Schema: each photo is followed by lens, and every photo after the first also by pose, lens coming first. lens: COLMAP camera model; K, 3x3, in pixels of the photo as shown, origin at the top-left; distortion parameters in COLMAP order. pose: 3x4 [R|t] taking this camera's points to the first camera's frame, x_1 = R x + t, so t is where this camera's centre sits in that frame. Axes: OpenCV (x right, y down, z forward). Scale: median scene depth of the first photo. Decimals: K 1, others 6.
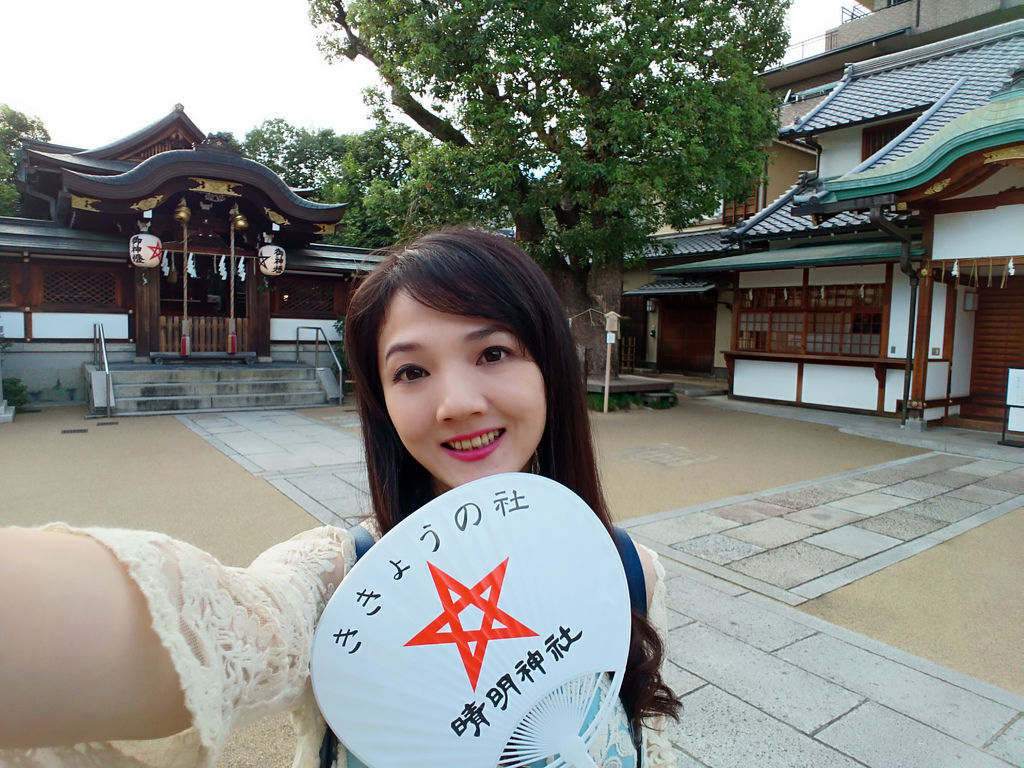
lens RADIAL K [[669.7, 0, 505.8], [0, 669.7, 378.0], [0, 0, 1]] dist [-0.040175, -0.002226]
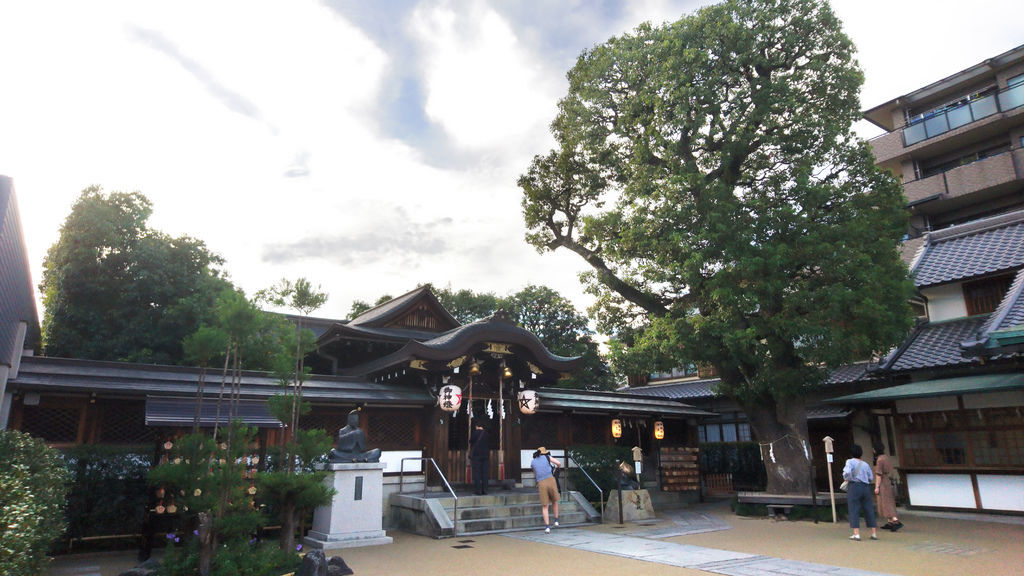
lens RADIAL K [[634.7, 0, 514.1], [0, 634.7, 283.2], [0, 0, 1]] dist [0.080851, -0.087585]
pose [[0.999406, -0.034044, 0.005361, -0.383605], [0.033886, 0.942376, -0.332836, 0.012064], [0.006279, 0.332820, 0.942970, -0.222504]]
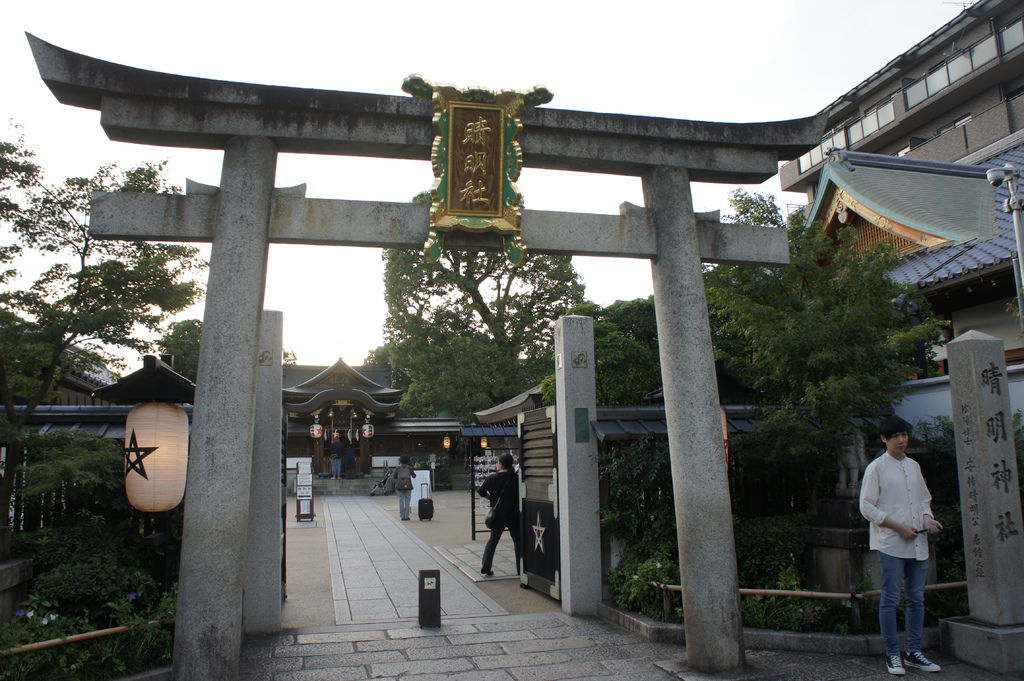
lens RADIAL K [[791.6, 0, 512.0], [0, 791.6, 340.5], [0, 0, 1]] dist [-0.182550, 0.125558]
pose [[0.925868, -0.102965, -0.363548, 1.106593], [0.018314, 0.973253, -0.229005, 0.143595], [0.377403, 0.205371, 0.902989, -1.285564]]
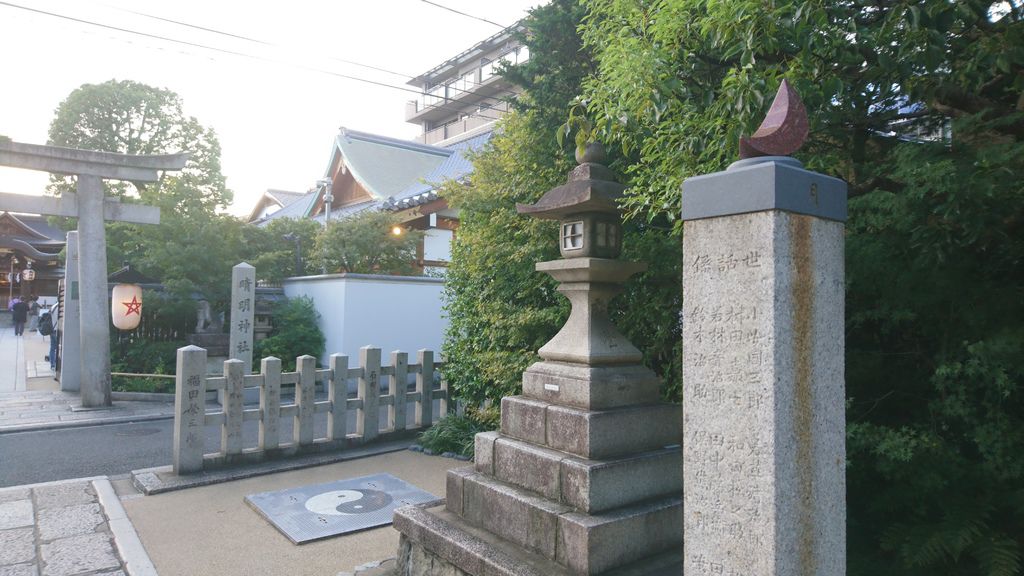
lens RADIAL K [[634.7, 0, 514.1], [0, 634.7, 283.2], [0, 0, 1]] dist [0.080851, -0.087585]
pose [[0.999485, -0.006349, 0.031448, 1.540541], [0.009854, 0.993595, -0.112571, 0.170346], [-0.030532, 0.112823, 0.993146, -1.658901]]
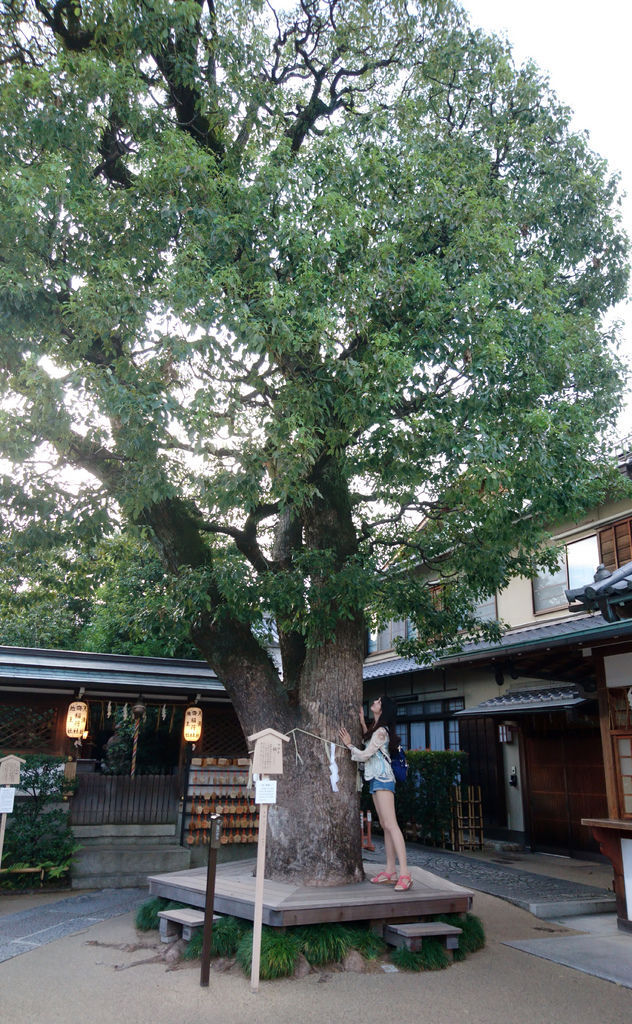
lens RADIAL K [[707.2, 0, 315.4], [0, 707.2, 558.3], [0, 0, 1]] dist [0.078824, -0.000719]
pose [[0.987282, -0.047399, -0.151748, 0.237824], [-0.010138, 0.933806, -0.357637, -0.030652], [0.158654, 0.354627, 0.921449, 0.459116]]
